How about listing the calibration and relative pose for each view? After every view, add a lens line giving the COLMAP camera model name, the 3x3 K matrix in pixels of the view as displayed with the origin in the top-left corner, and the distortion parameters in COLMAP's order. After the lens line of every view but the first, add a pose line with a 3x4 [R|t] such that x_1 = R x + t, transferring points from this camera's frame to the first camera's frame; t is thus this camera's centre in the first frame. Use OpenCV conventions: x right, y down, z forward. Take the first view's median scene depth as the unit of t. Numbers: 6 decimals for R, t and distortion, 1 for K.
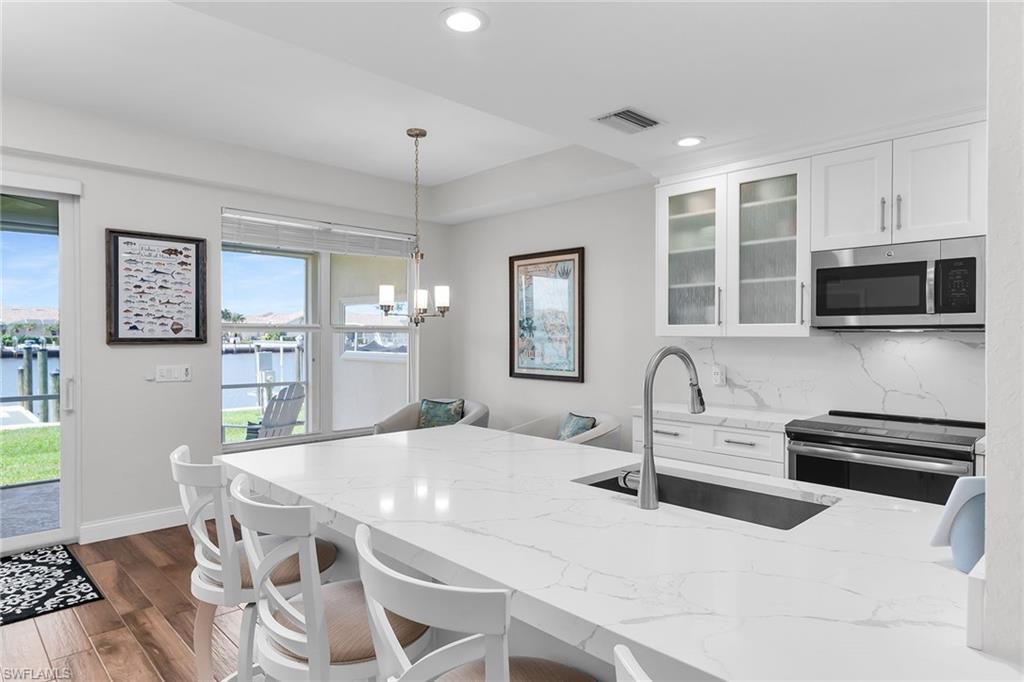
lens RADIAL K [[593.7, 0, 495.9], [0, 593.7, 341.0], [0, 0, 1]] dist [0.001309, 0.000556]
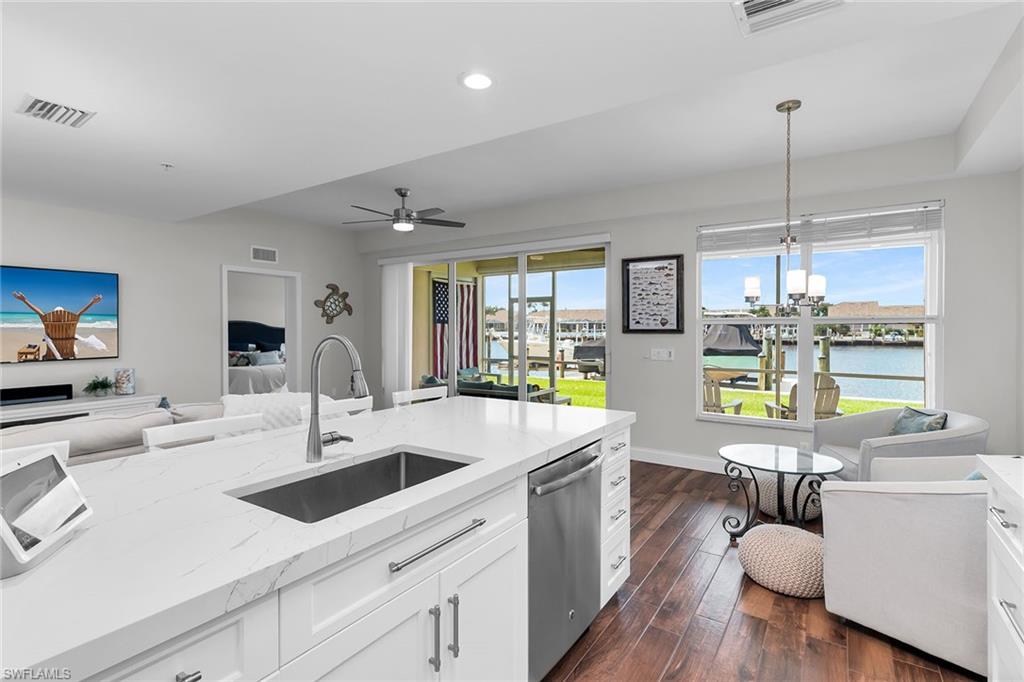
lens RADIAL K [[484.3, 0, 523.3], [0, 484.3, 330.8], [0, 0, 1]] dist [0.003327, -0.000034]
pose [[0.232934, 0.004393, -0.972483, 0.494252], [-0.008280, 0.999963, 0.002534, -0.001853], [0.972457, 0.007461, 0.232961, 0.424124]]
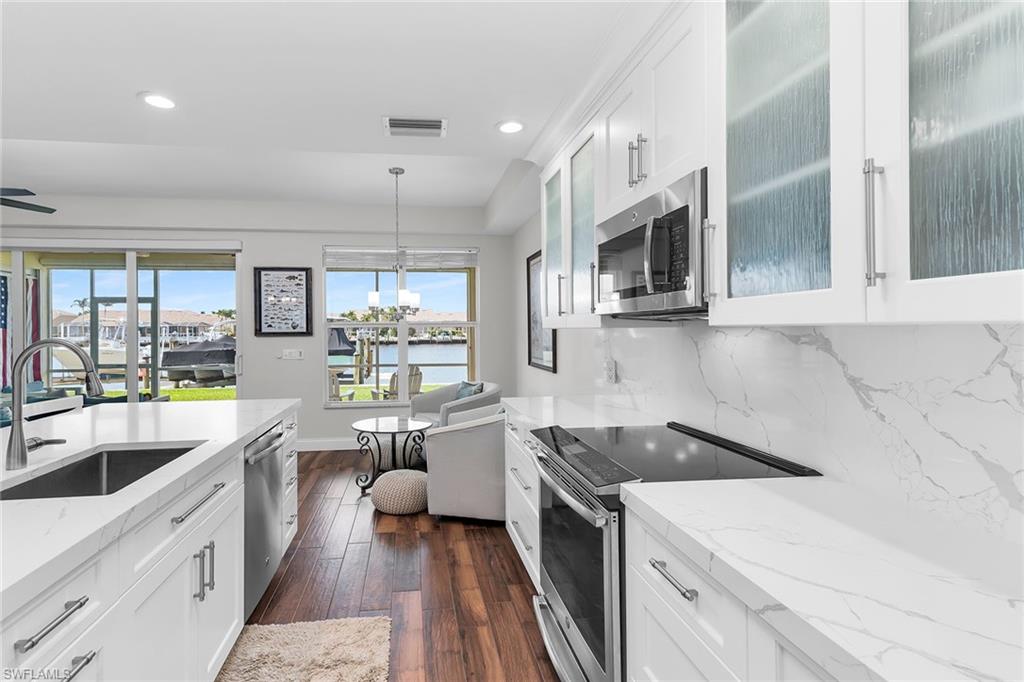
lens RADIAL K [[472.7, 0, 462.1], [0, 472.7, 329.1], [0, 0, 1]] dist [0.000437, -0.000025]
pose [[0.800183, -0.007418, -0.599710, 0.580123], [0.002304, 0.999954, -0.009294, -0.000288], [0.599751, 0.006055, 0.800164, 0.266891]]
